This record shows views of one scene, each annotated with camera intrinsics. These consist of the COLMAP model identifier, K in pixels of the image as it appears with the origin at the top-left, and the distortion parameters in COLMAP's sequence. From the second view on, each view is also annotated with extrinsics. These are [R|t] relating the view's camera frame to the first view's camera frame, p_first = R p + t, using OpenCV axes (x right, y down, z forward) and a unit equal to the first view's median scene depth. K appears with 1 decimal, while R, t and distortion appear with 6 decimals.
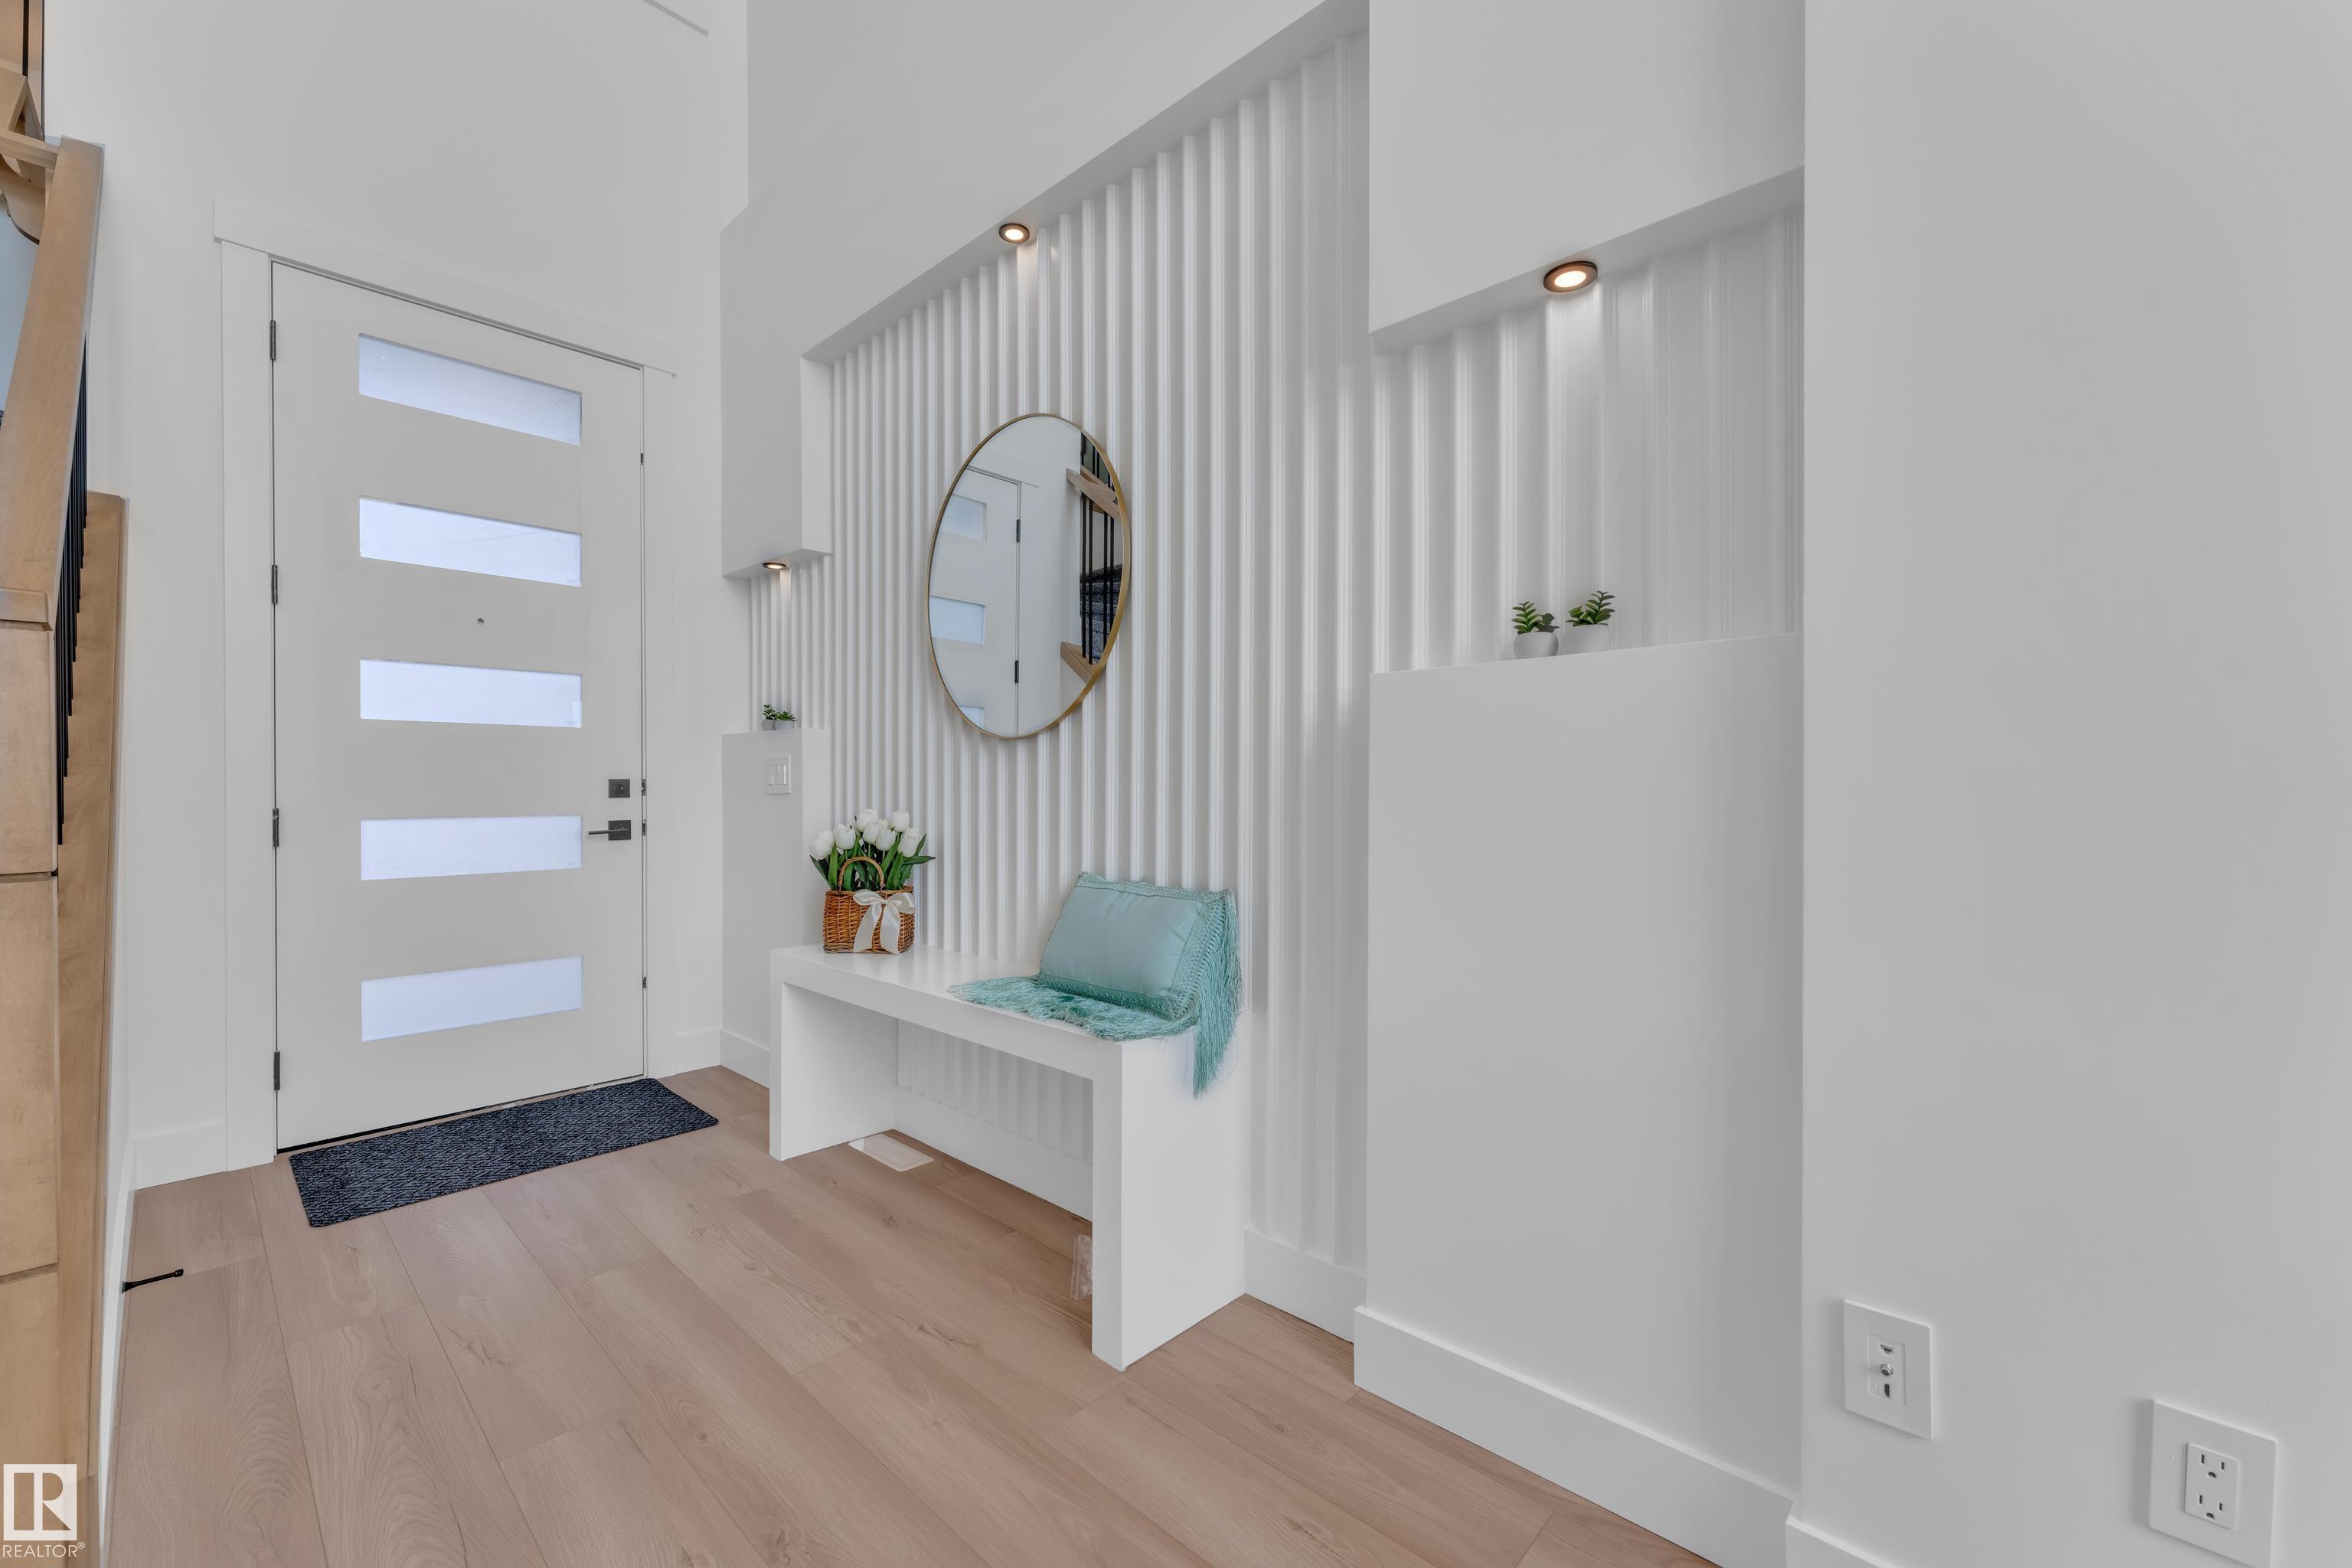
lens RADIAL K [[964.7, 0, 1175.7], [0, 964.7, 792.3], [0, 0, 1]] dist [0.004048, -0.000170]
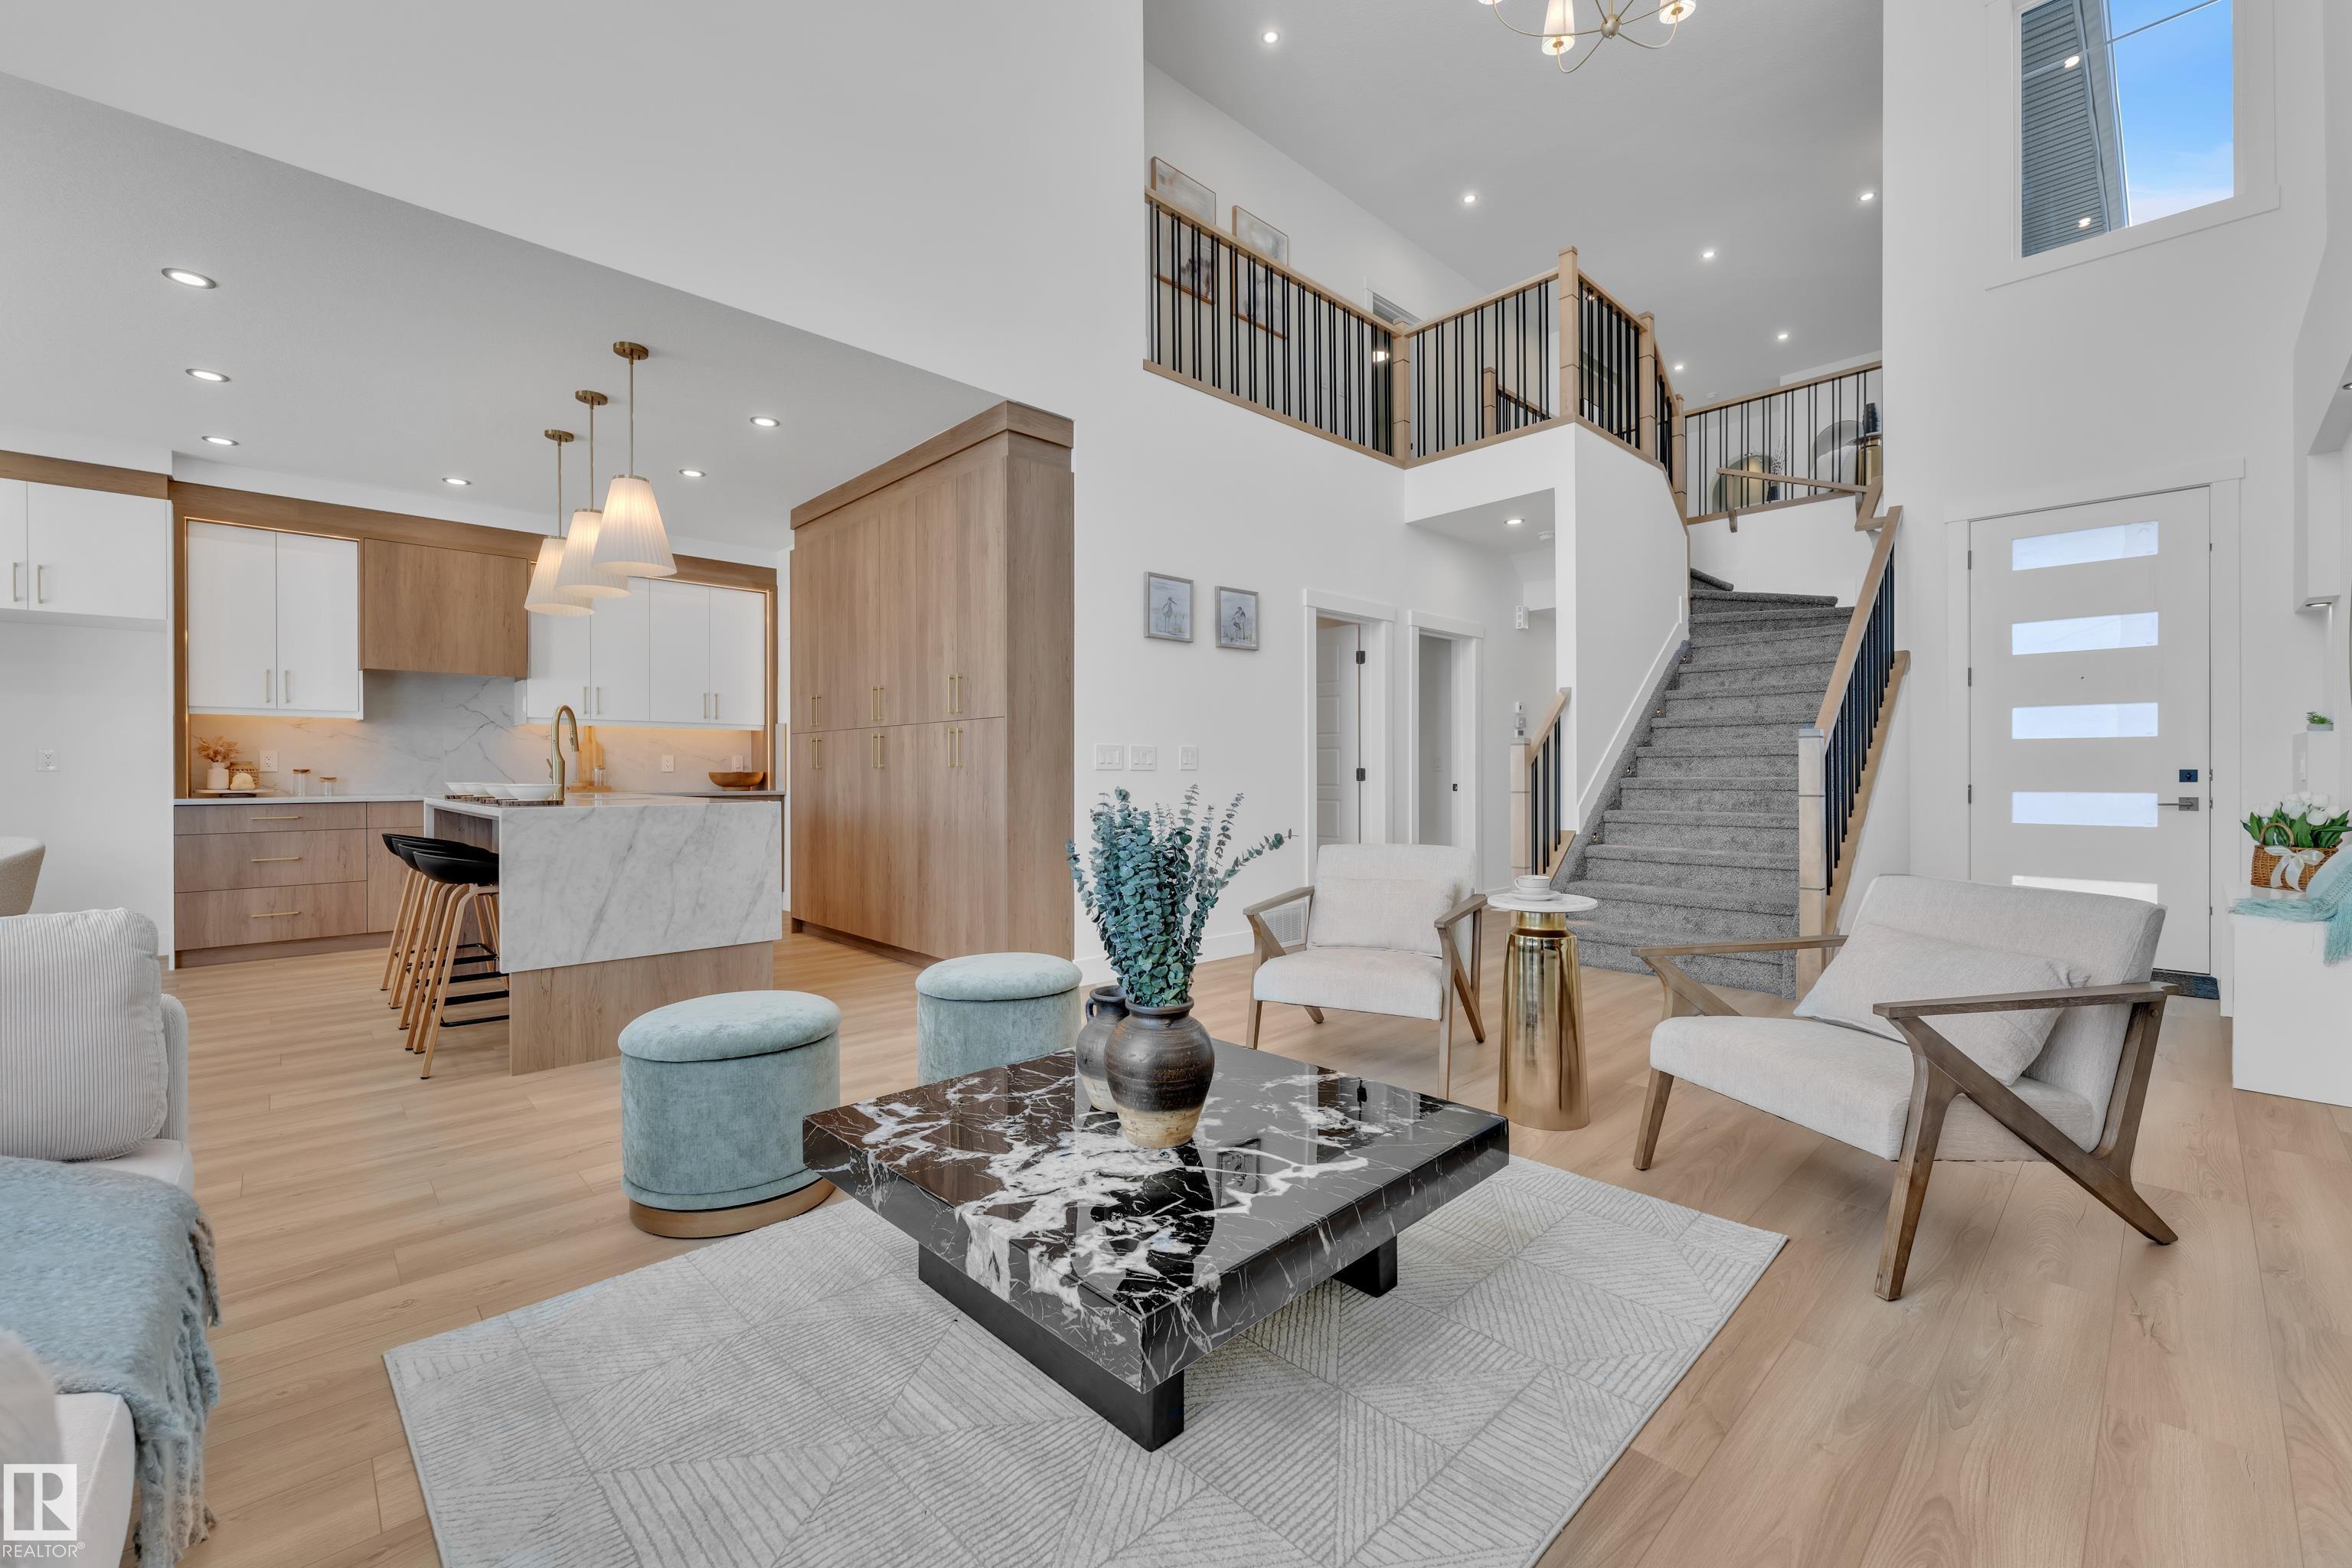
lens RADIAL K [[941.0, 0, 1165.6], [0, 941.0, 776.1], [0, 0, 1]] dist [0.002522, -0.000989]
pose [[-0.053525, 0.007090, -0.998541, 1.206864], [-0.007319, 0.999945, 0.007492, -0.004132], [0.998540, 0.007709, -0.053470, -0.626854]]
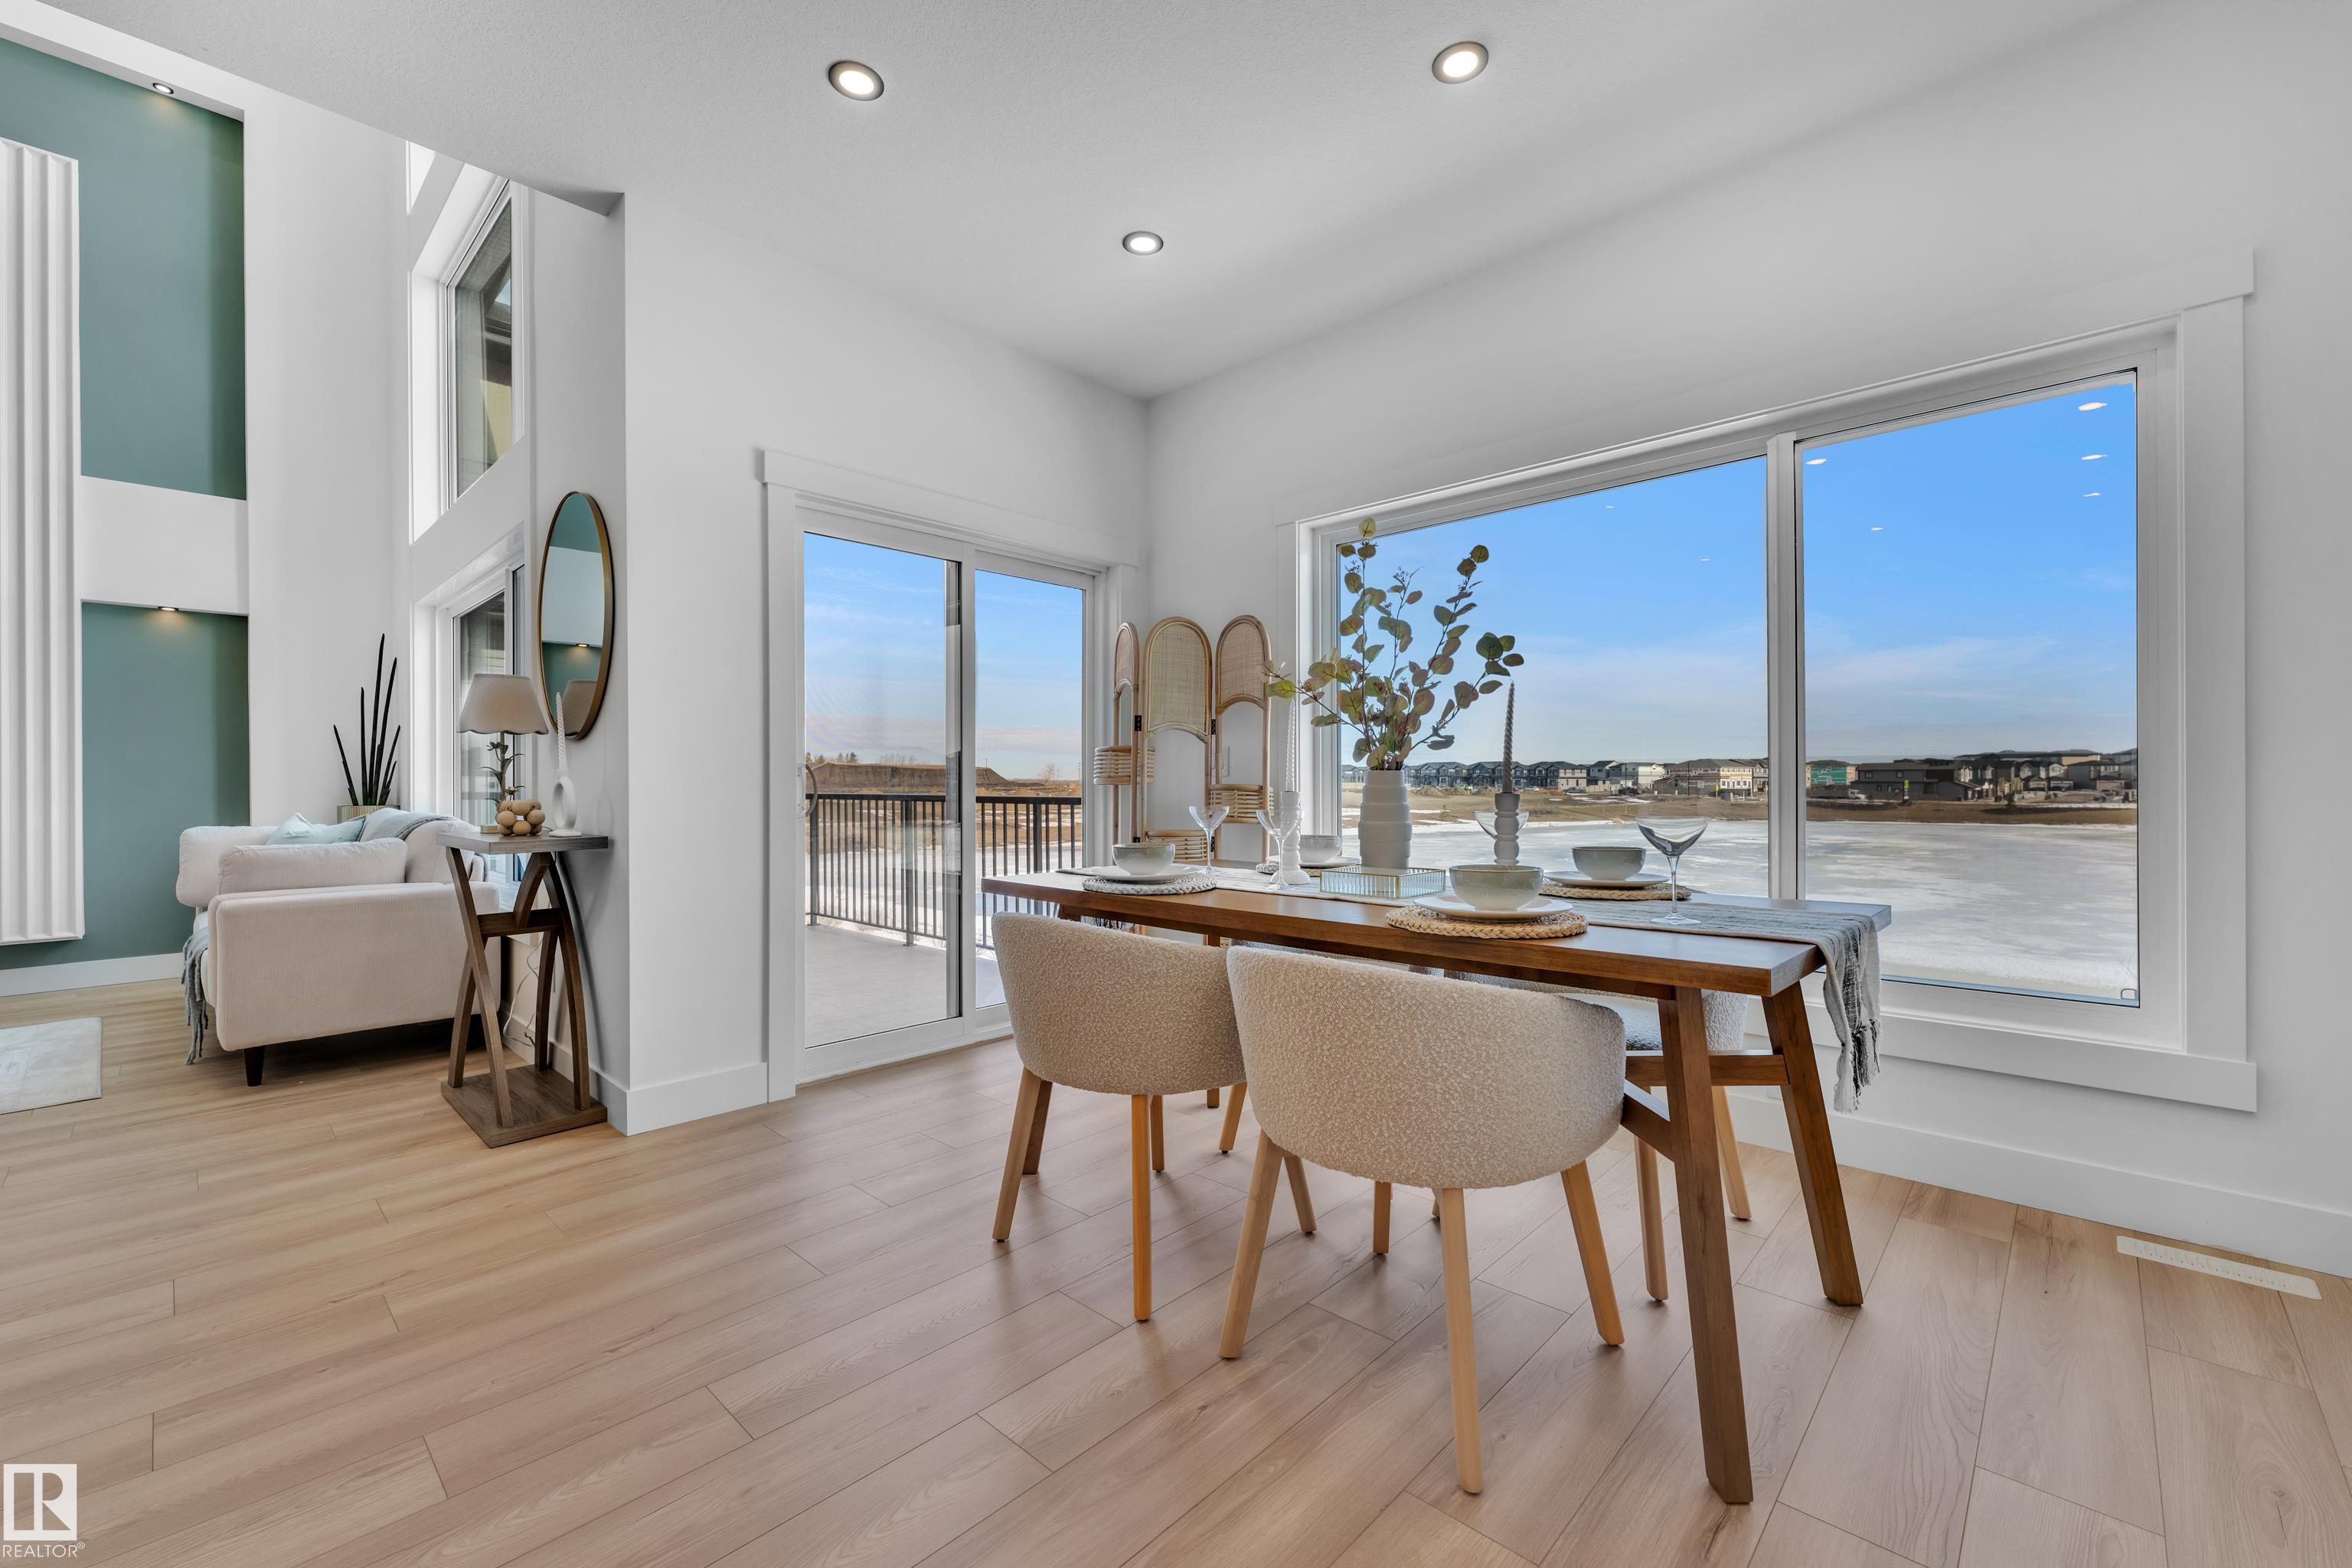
lens RADIAL K [[941.0, 0, 1178.8], [0, 941.0, 788.8], [0, 0, 1]] dist [0.002522, -0.000989]
pose [[-0.012493, 0.002110, 0.999920, -0.604250], [0.011610, 0.999931, -0.001965, 0.025742], [-0.999855, 0.011584, -0.012517, -2.534897]]
